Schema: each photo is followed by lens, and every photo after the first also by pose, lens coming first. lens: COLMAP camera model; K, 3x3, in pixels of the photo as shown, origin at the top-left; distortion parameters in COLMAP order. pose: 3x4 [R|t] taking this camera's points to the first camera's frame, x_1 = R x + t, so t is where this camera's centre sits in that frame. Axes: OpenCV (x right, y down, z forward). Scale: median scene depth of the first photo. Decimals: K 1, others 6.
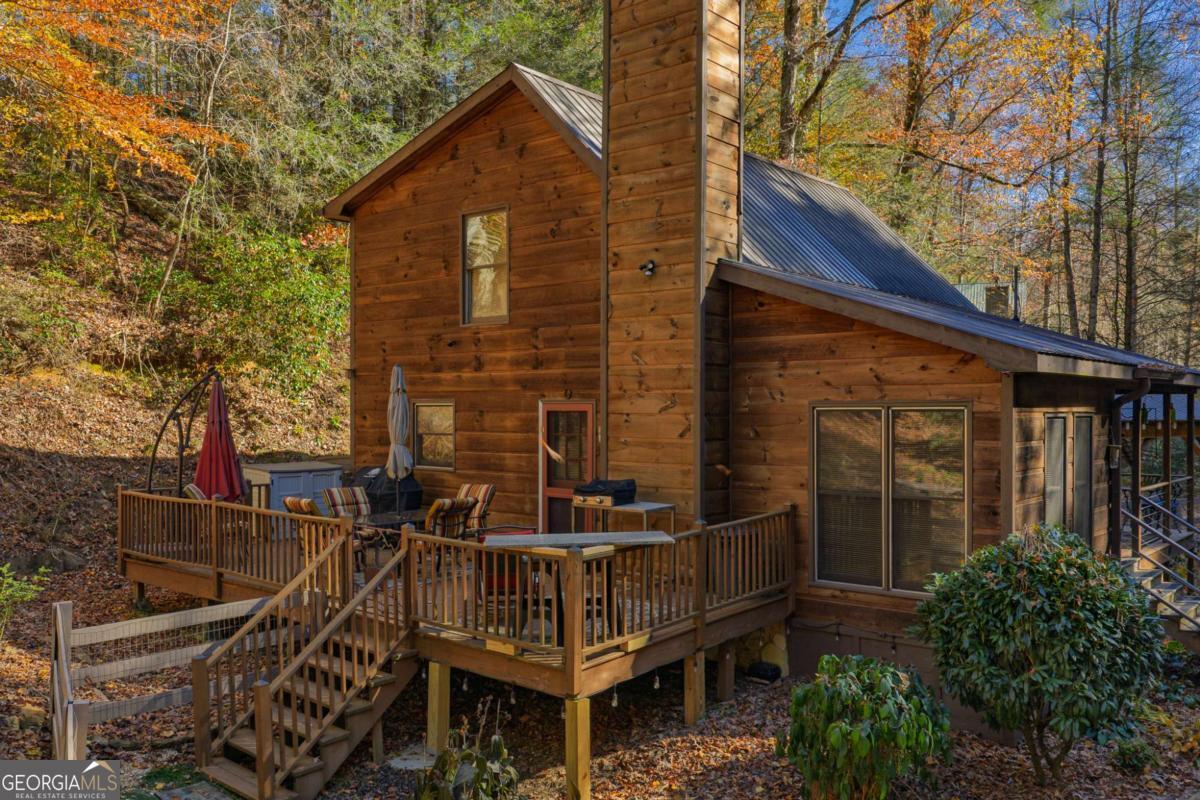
lens RADIAL K [[990.5, 0, 603.8], [0, 990.5, 400.8], [0, 0, 1]] dist [0.015539, -0.031125]
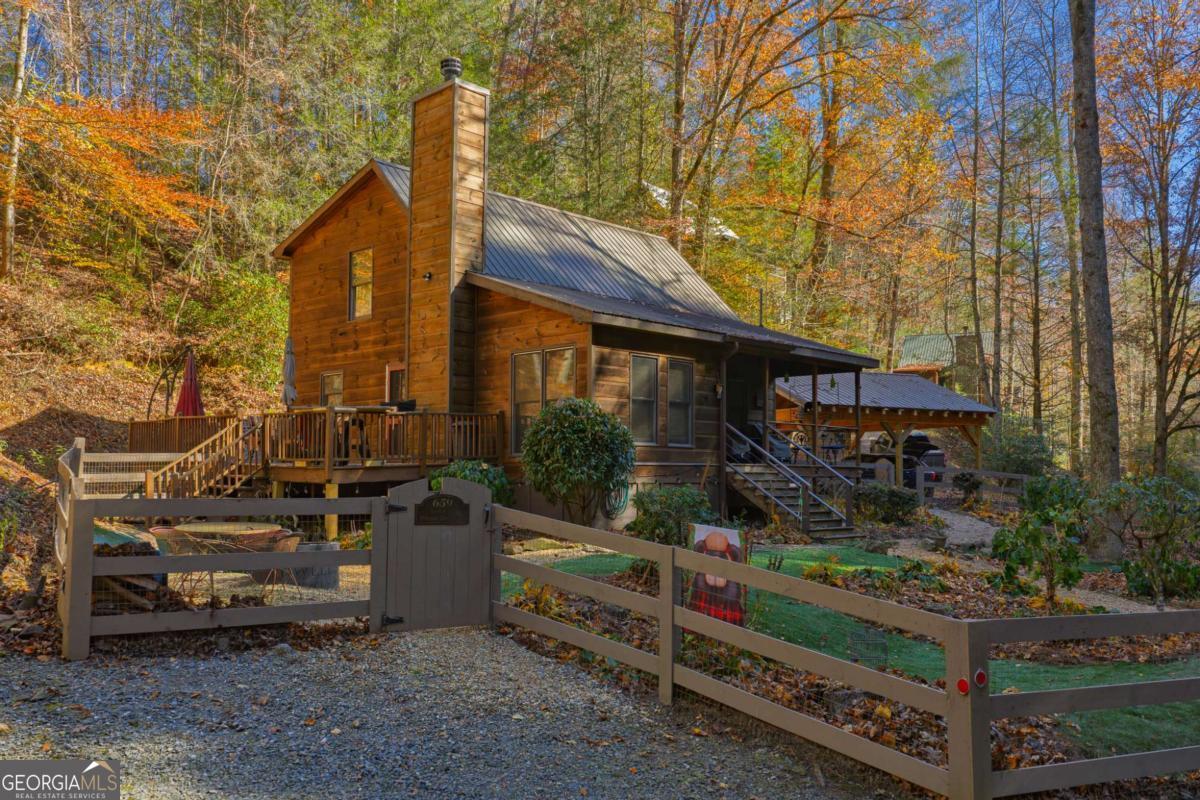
lens RADIAL K [[990.5, 0, 605.5], [0, 990.5, 401.4], [0, 0, 1]] dist [0.015539, -0.031125]
pose [[0.997967, -0.001750, -0.063715, 0.446972], [-0.002539, 0.997738, -0.067173, 0.189067], [0.063689, 0.067198, 0.995705, -0.647436]]
